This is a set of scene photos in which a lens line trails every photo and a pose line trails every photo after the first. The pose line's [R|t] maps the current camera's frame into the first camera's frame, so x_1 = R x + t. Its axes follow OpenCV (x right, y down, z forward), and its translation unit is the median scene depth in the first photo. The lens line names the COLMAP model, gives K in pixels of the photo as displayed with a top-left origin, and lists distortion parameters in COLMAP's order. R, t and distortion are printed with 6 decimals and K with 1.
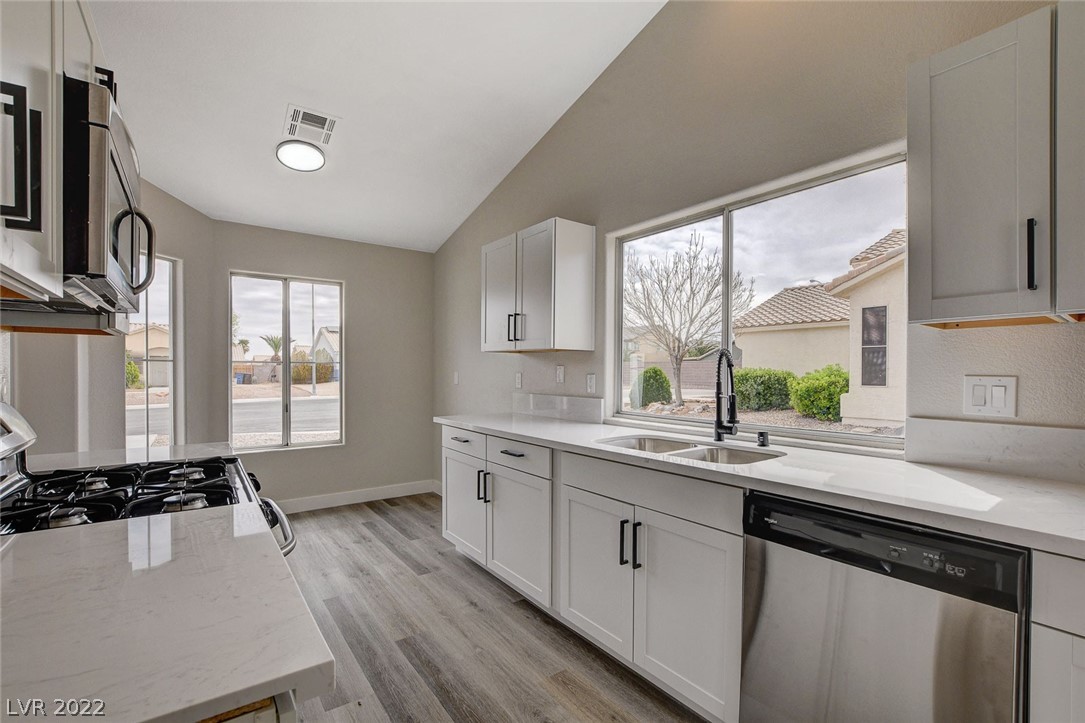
lens RADIAL K [[476.6, 0, 541.6], [0, 476.6, 373.7], [0, 0, 1]] dist [-0.013212, 0.000991]
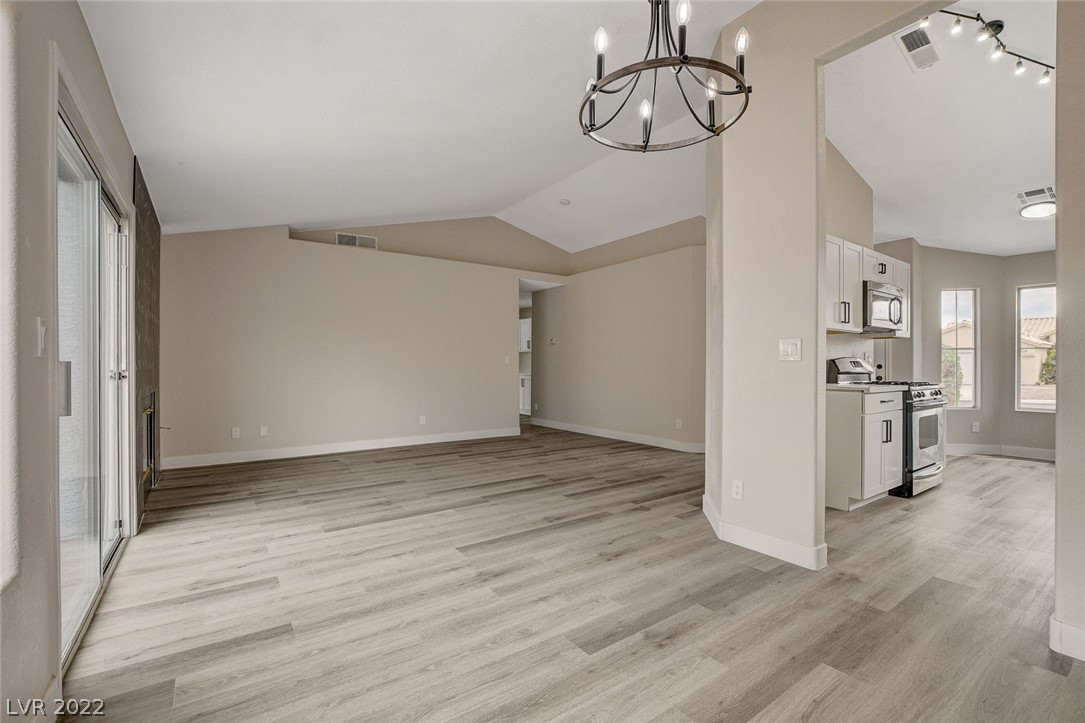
lens RADIAL K [[476.4, 0, 543.1], [0, 476.4, 367.0], [0, 0, 1]] dist [-0.018879, 0.000783]
pose [[-0.017404, -0.000389, -0.999848, 1.094099], [-0.009347, 0.999956, -0.000227, 0.062282], [0.999805, 0.009342, -0.017407, -0.603945]]
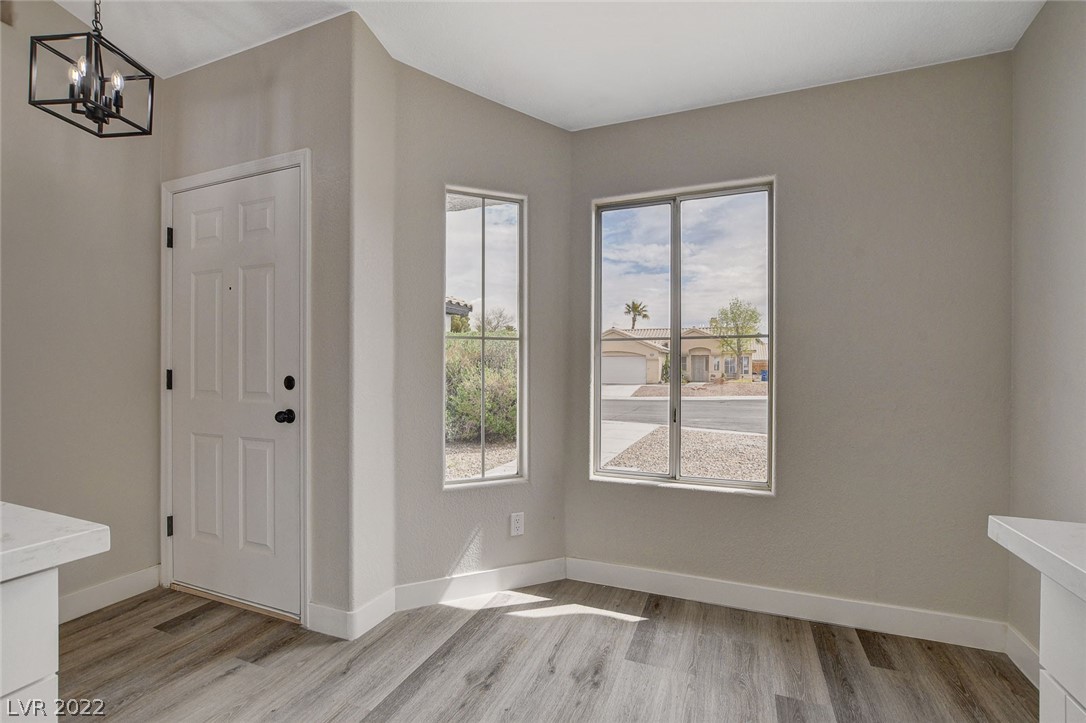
lens RADIAL K [[476.8, 0, 543.6], [0, 476.8, 367.0], [0, 0, 1]] dist [-0.018879, 0.000783]
pose [[0.524098, -0.000981, -0.851658, -0.162179], [-0.008291, 0.999946, -0.006254, 0.024019], [0.851618, 0.010339, 0.524061, 0.772597]]
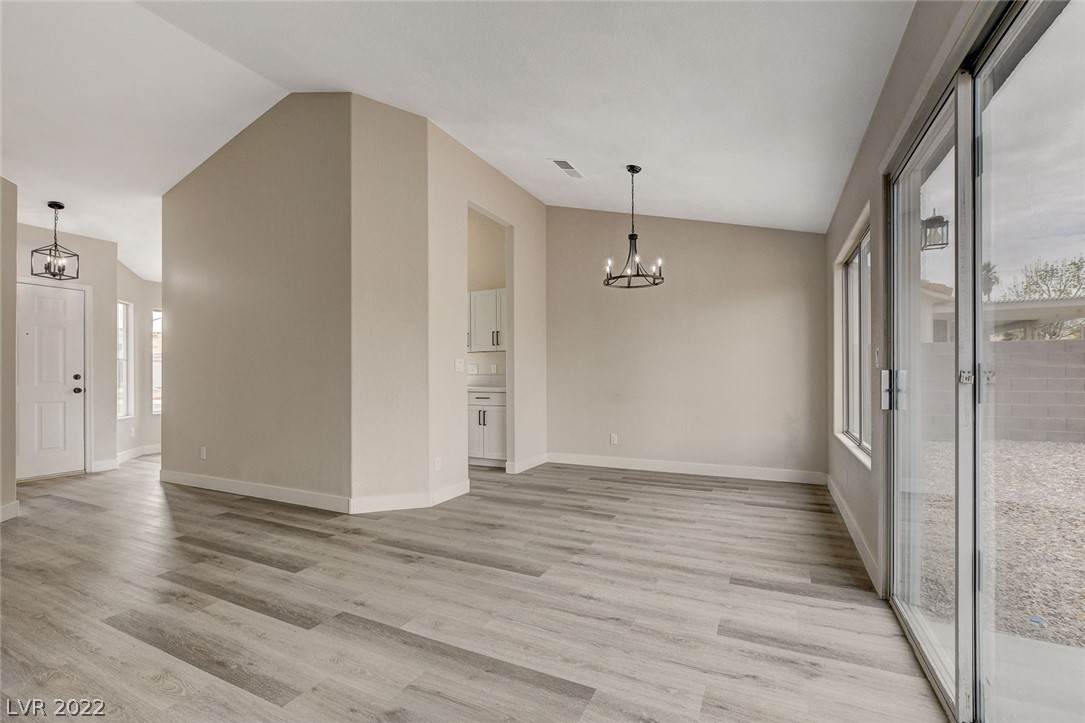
lens RADIAL K [[473.5, 0, 543.5], [0, 473.5, 376.5], [0, 0, 1]] dist [-0.014035, 0.001572]
pose [[0.884427, -0.006091, 0.466639, -0.248740], [0.009159, 0.999949, -0.004306, 0.068726], [-0.466589, 0.008082, 0.884437, -1.557905]]
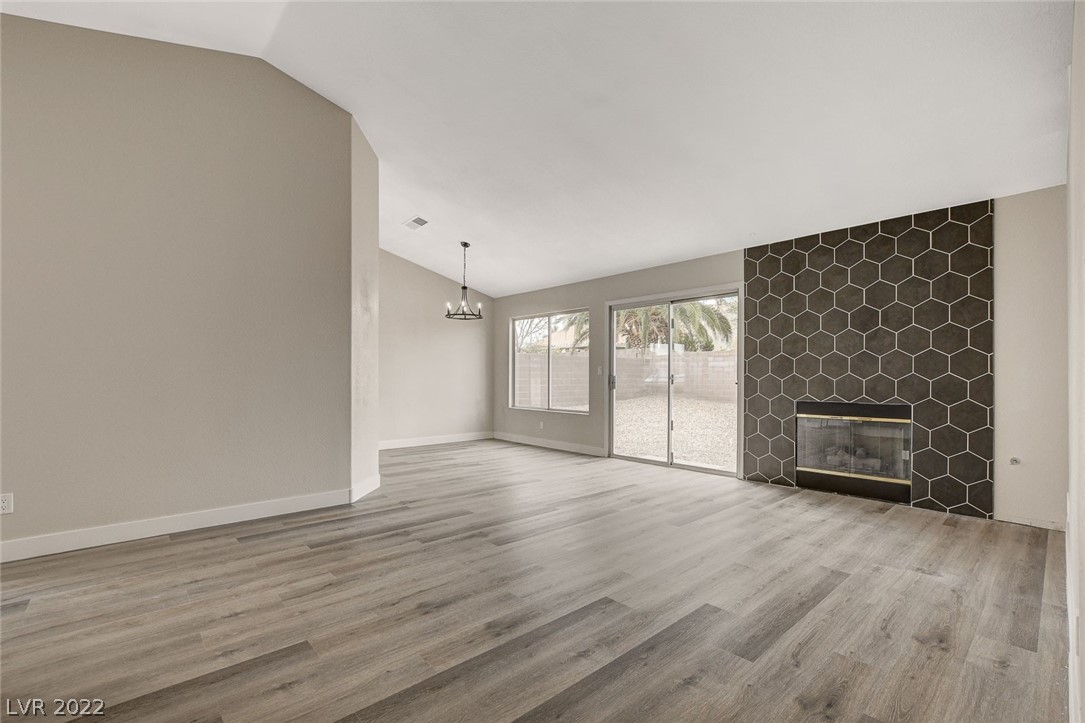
lens RADIAL K [[476.1, 0, 540.3], [0, 476.1, 379.4], [0, 0, 1]] dist [-0.020383, 0.005635]
pose [[-0.094837, -0.009009, 0.995452, -1.529792], [0.004647, 0.999944, 0.009493, 0.056117], [-0.995482, 0.005526, -0.094790, -0.626814]]
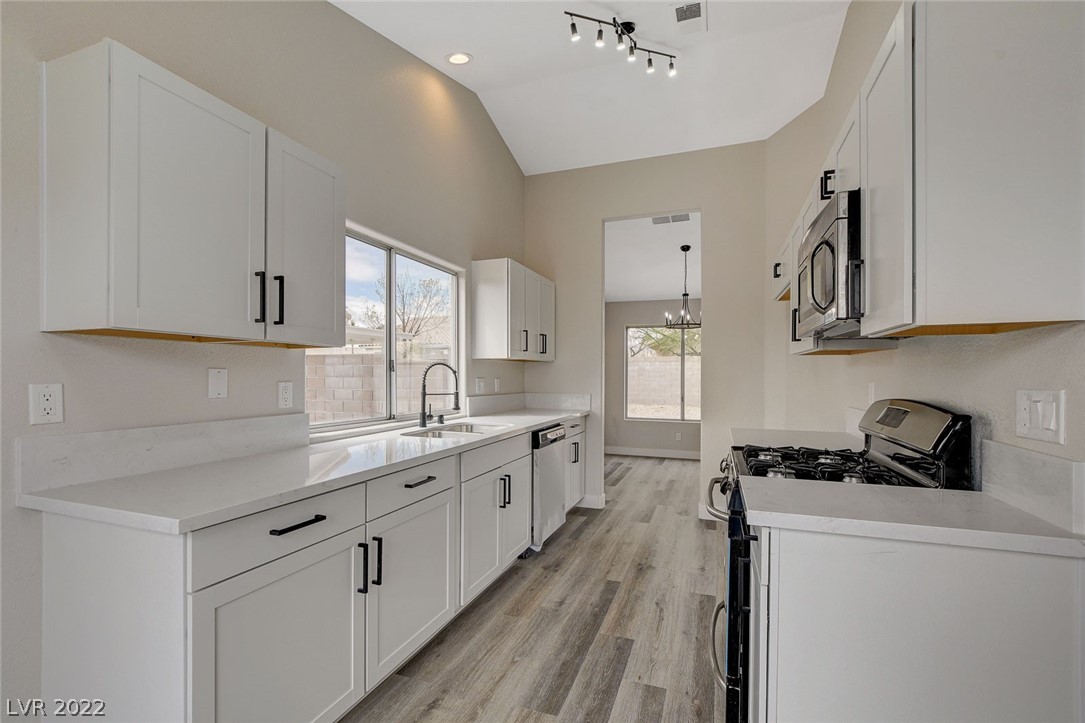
lens RADIAL K [[476.6, 0, 541.6], [0, 476.6, 373.7], [0, 0, 1]] dist [-0.013212, 0.000991]
pose [[-0.549089, -0.002099, 0.835761, -0.709350], [0.000435, 0.999996, 0.002797, -0.013008], [-0.835764, 0.001899, -0.549086, 1.075169]]
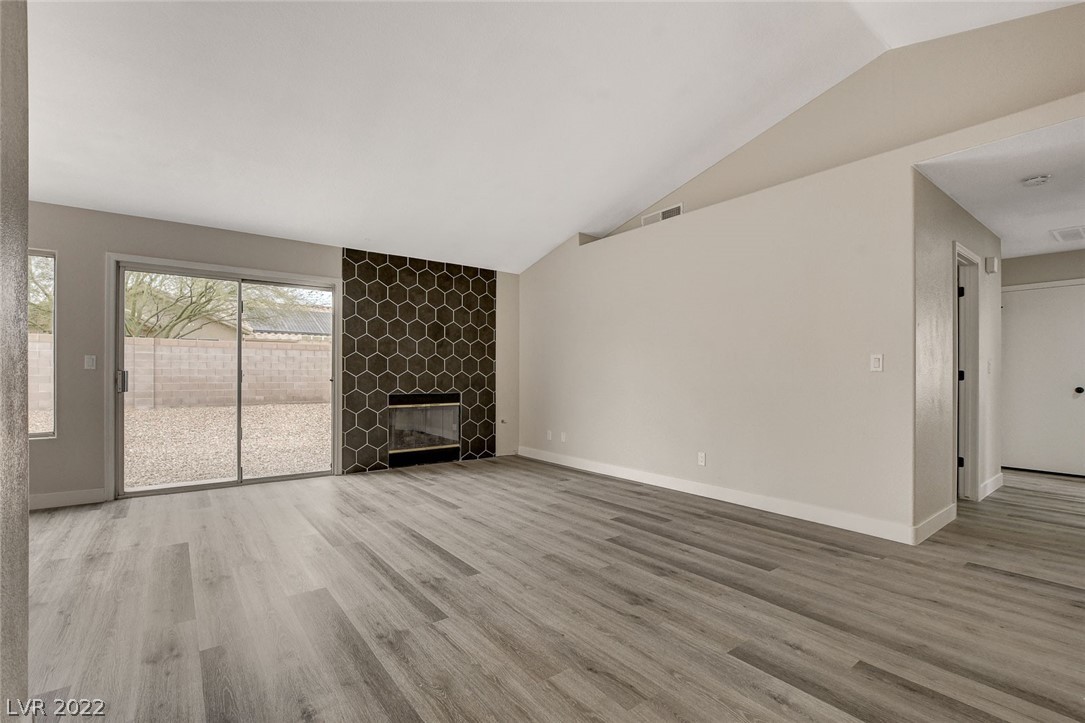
lens RADIAL K [[485.5, 0, 538.6], [0, 485.5, 378.0], [0, 0, 1]] dist [-0.015887, -0.000087]
pose [[-0.999856, -0.007338, -0.015309, -0.599902], [-0.007553, 0.999872, 0.014076, 0.052201], [0.015203, 0.014190, -0.999784, 0.253206]]
